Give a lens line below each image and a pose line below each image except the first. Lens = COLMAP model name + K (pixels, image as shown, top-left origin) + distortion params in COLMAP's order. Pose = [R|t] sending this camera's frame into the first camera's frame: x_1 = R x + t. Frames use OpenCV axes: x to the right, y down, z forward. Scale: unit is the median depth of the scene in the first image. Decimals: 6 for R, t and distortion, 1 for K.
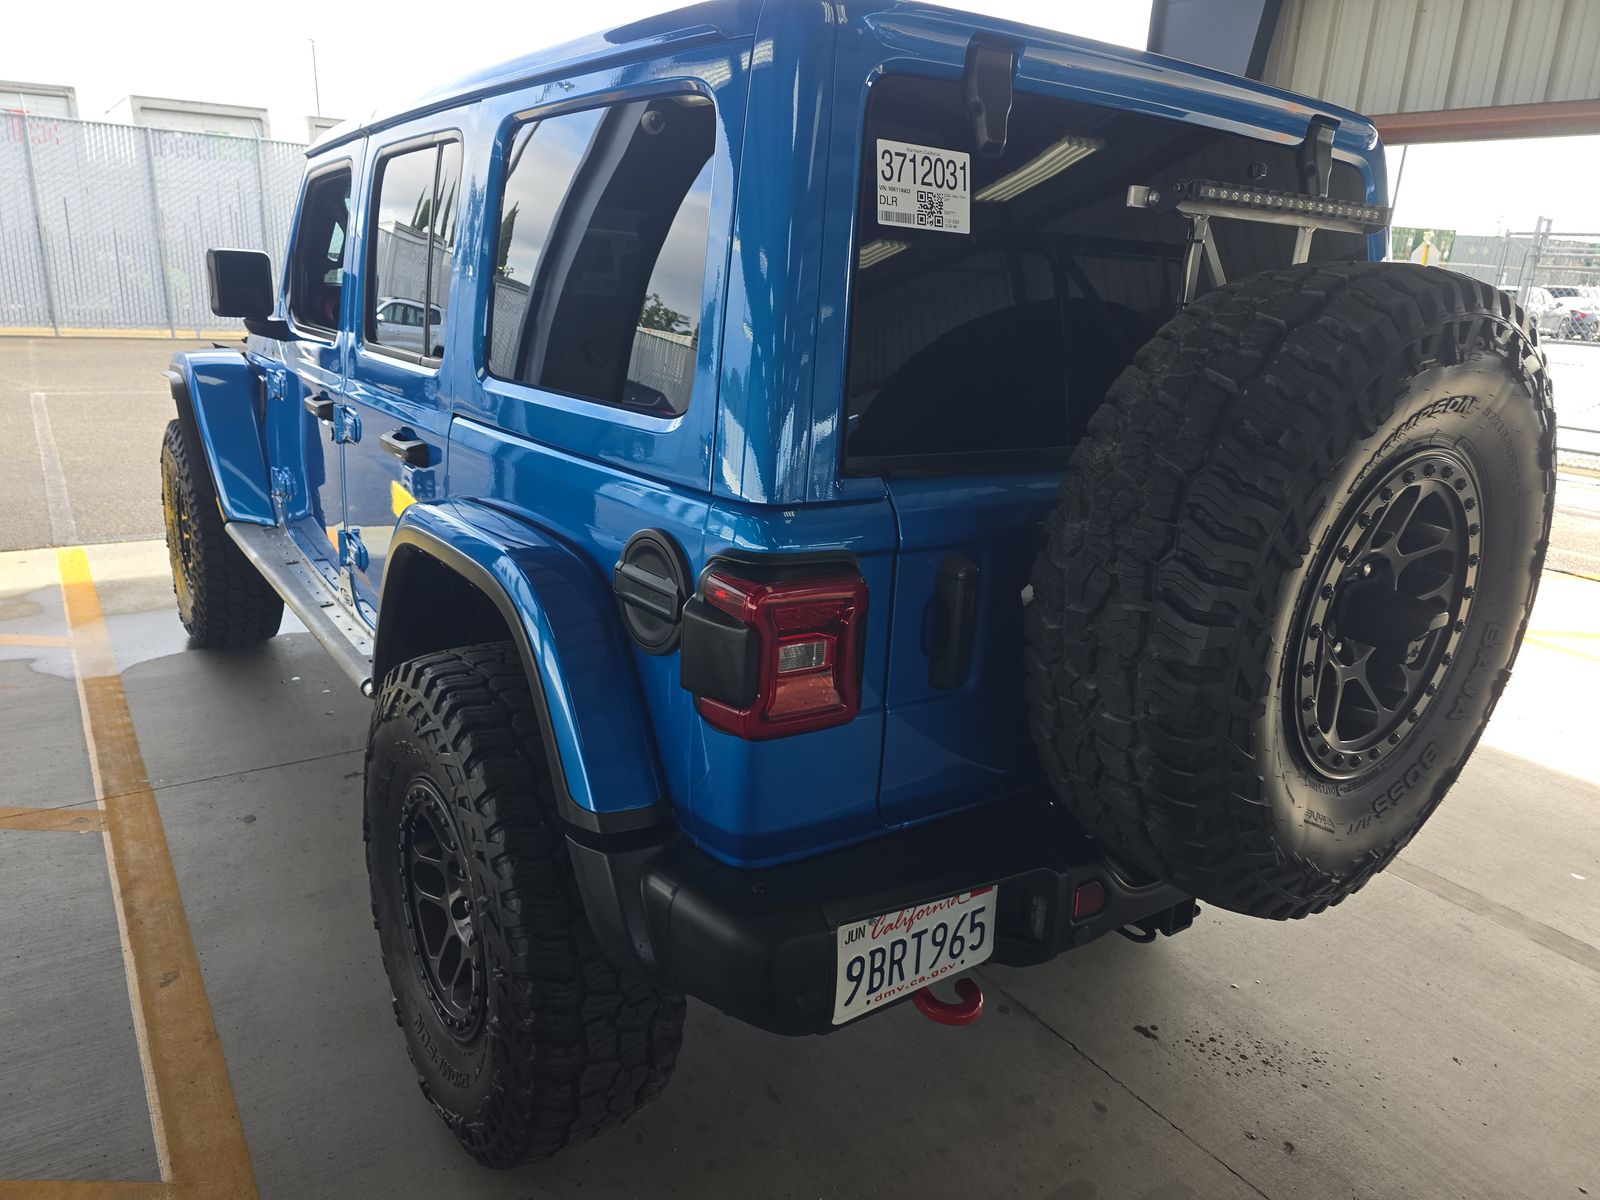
lens RADIAL K [[1052.6, 0, 794.3], [0, 1052.6, 573.0], [0, 0, 1]] dist [0.057435, -0.052495]
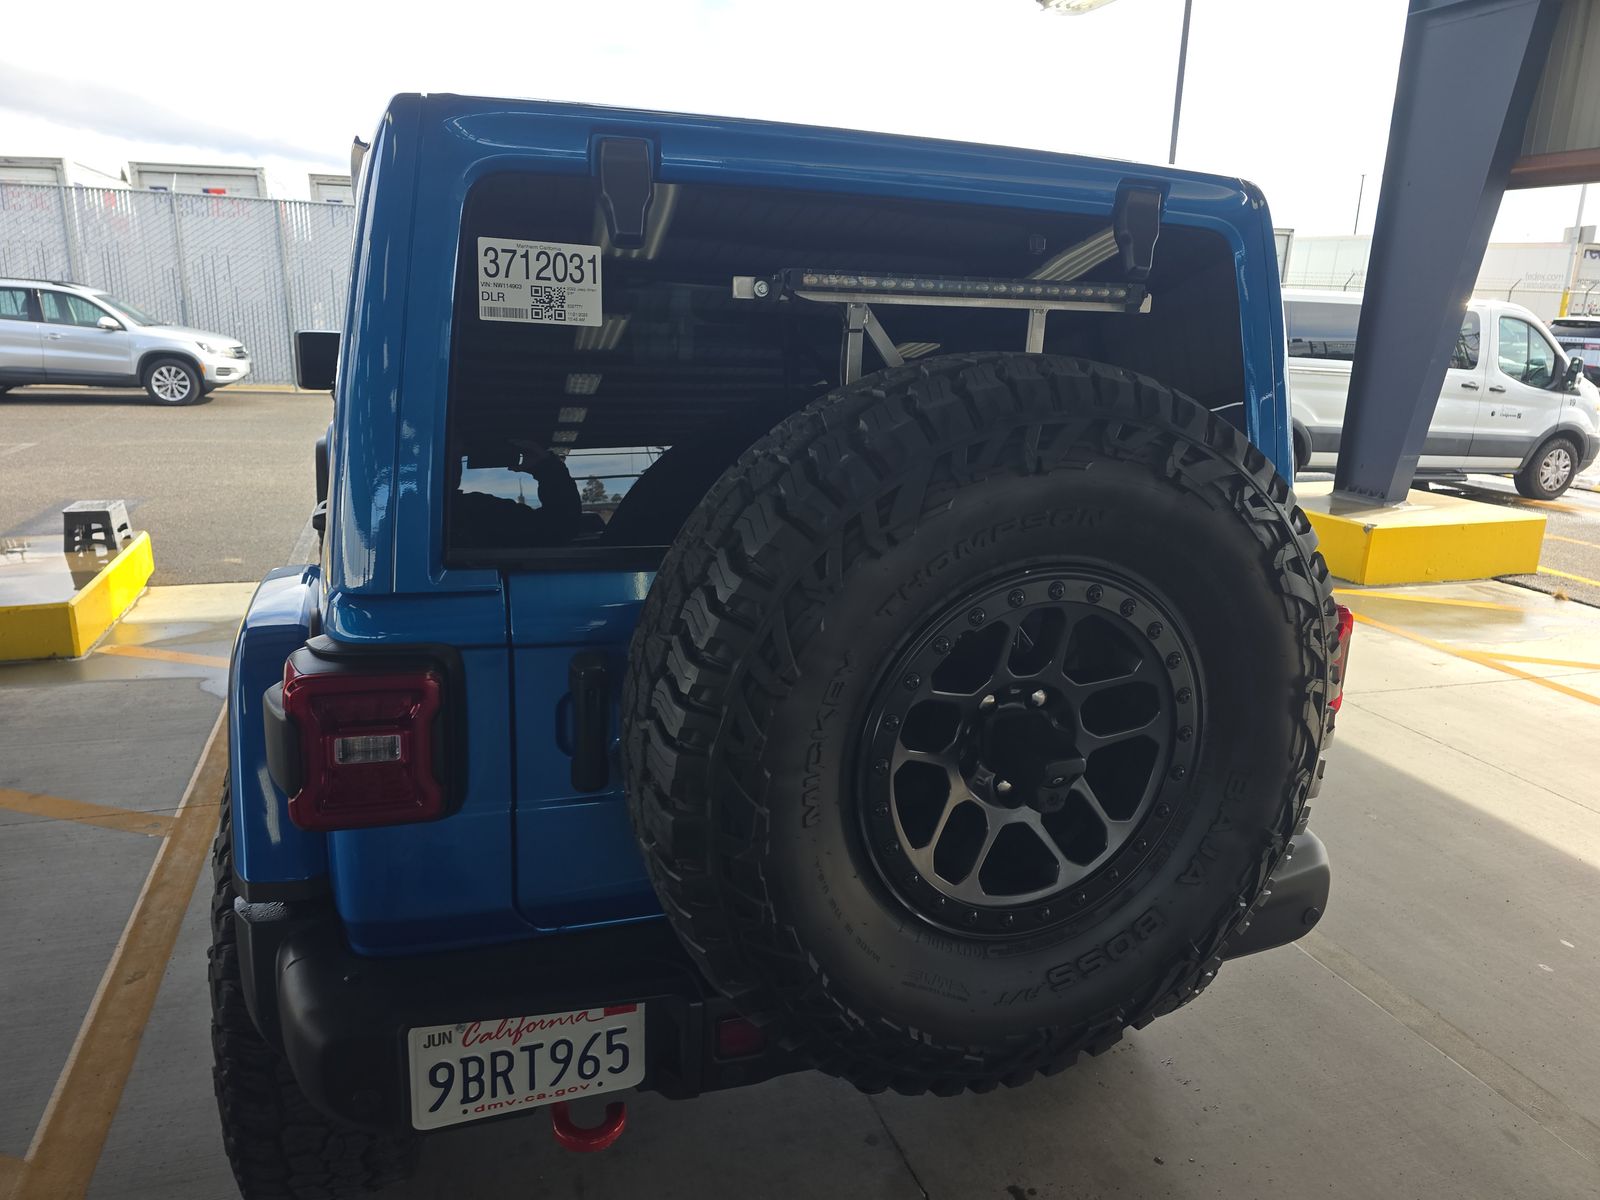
lens RADIAL K [[1052.6, 0, 794.3], [0, 1052.6, 573.0], [0, 0, 1]] dist [0.057435, -0.052495]
pose [[0.965325, 0.044177, -0.257286, 0.584117], [-0.056968, 0.997472, -0.042470, -0.059890], [0.254760, 0.055654, 0.965402, 0.111572]]
